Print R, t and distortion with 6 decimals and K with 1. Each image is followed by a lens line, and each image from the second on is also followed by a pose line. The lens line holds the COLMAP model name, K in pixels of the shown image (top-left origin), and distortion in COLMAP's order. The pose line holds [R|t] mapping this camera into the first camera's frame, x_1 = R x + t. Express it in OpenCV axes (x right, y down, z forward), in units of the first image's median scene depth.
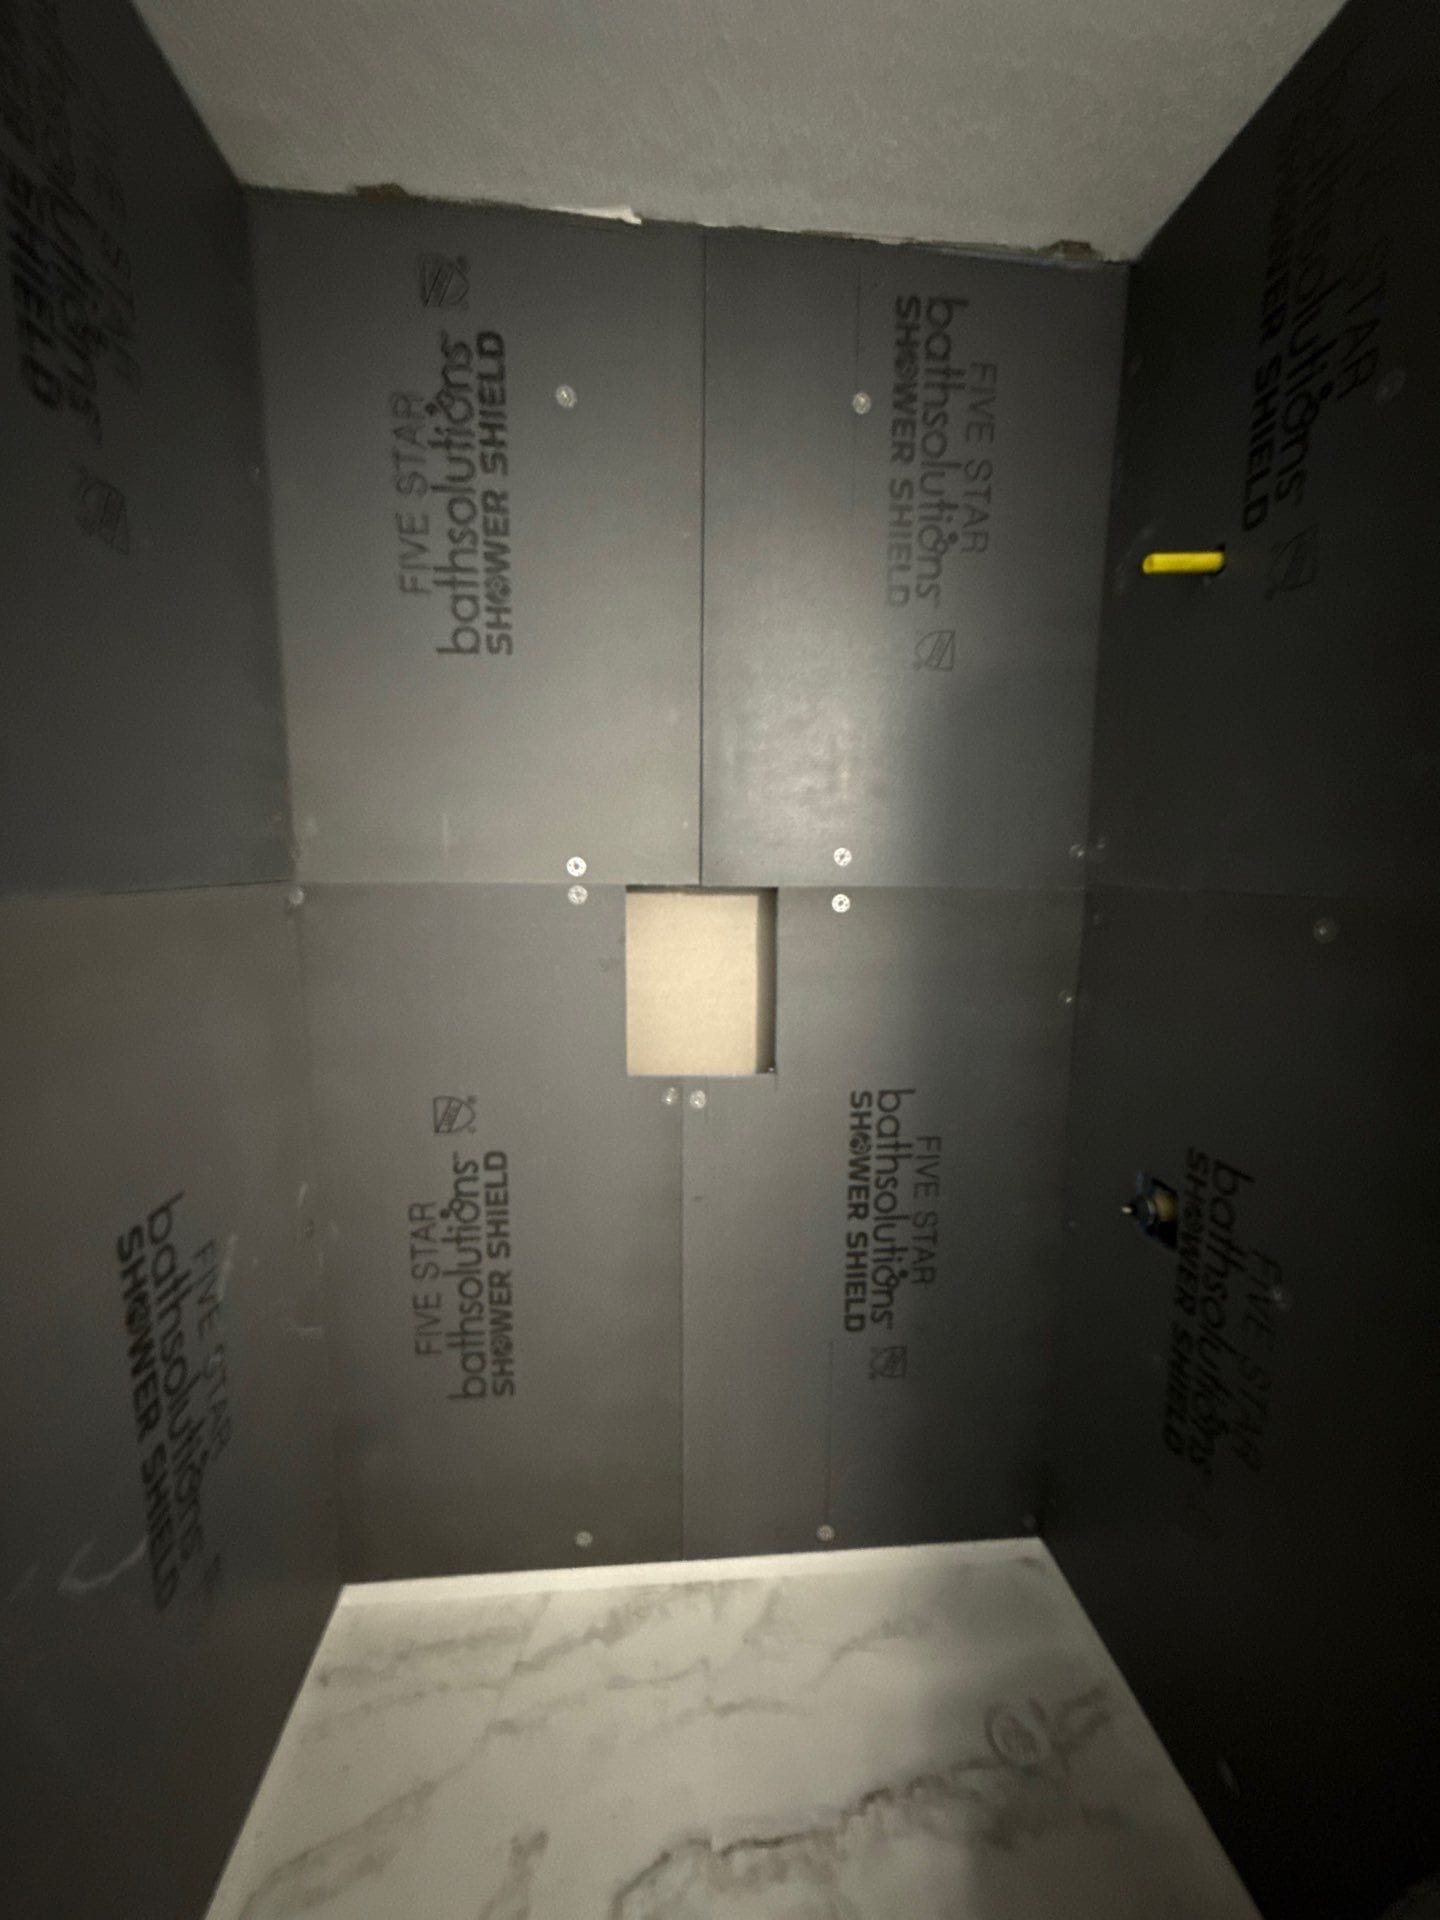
lens RADIAL K [[762.7, 0, 720.2], [0, 762.7, 960.4], [0, 0, 1]] dist [-0.000138, -0.000183]
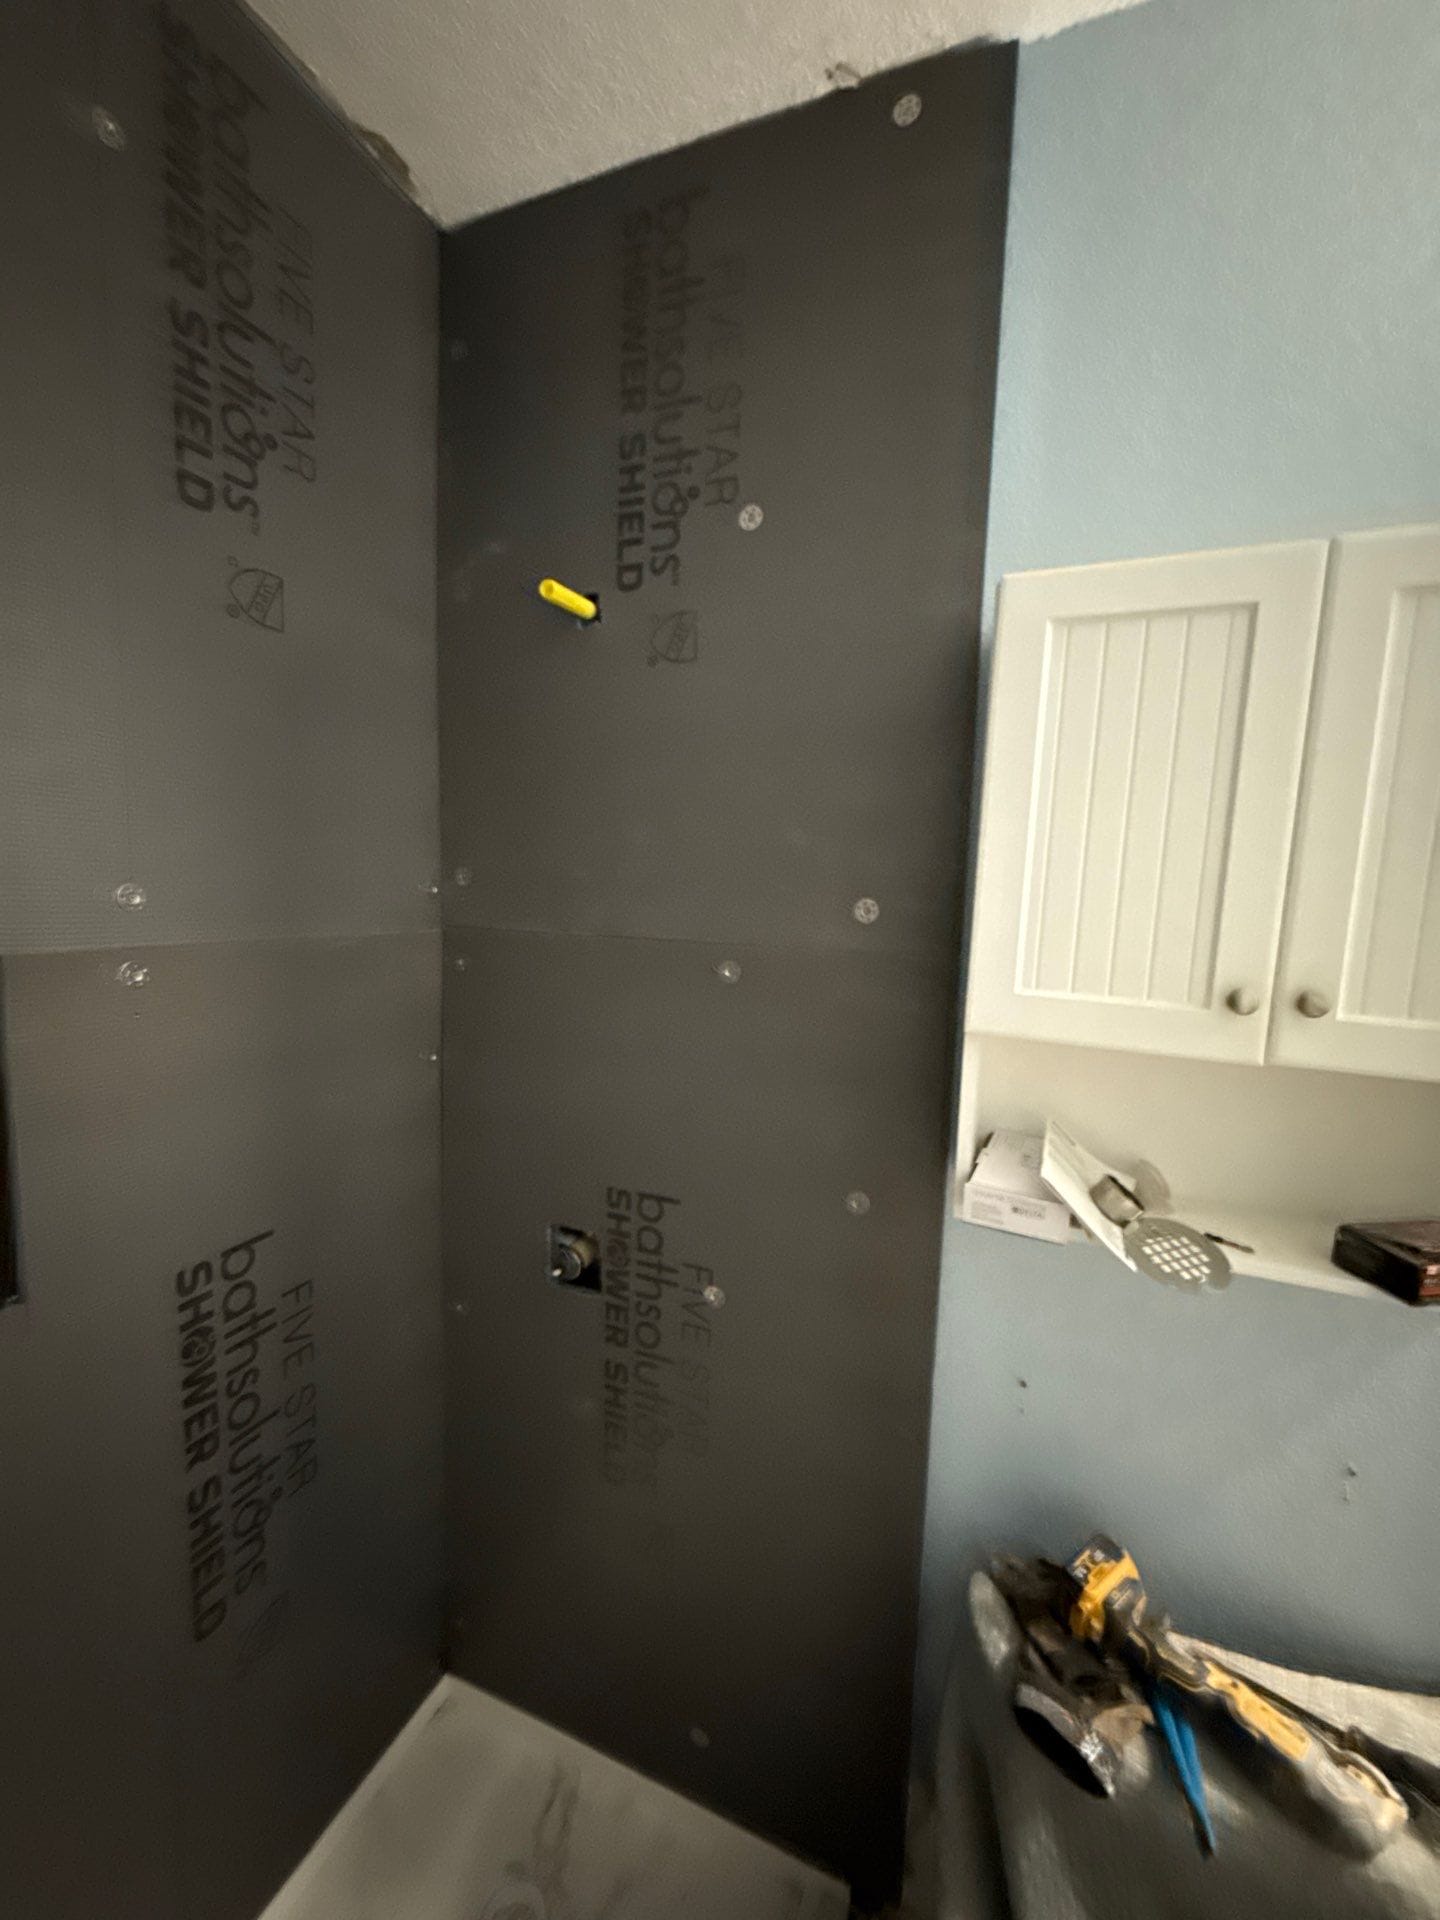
lens RADIAL K [[762.7, 0, 719.7], [0, 762.7, 963.8], [0, 0, 1]] dist [-0.000138, -0.000183]
pose [[0.461323, -0.084708, 0.883179, -0.169730], [0.084151, 0.995122, 0.051489, -0.082151], [-0.883232, 0.050568, 0.466201, 0.347434]]
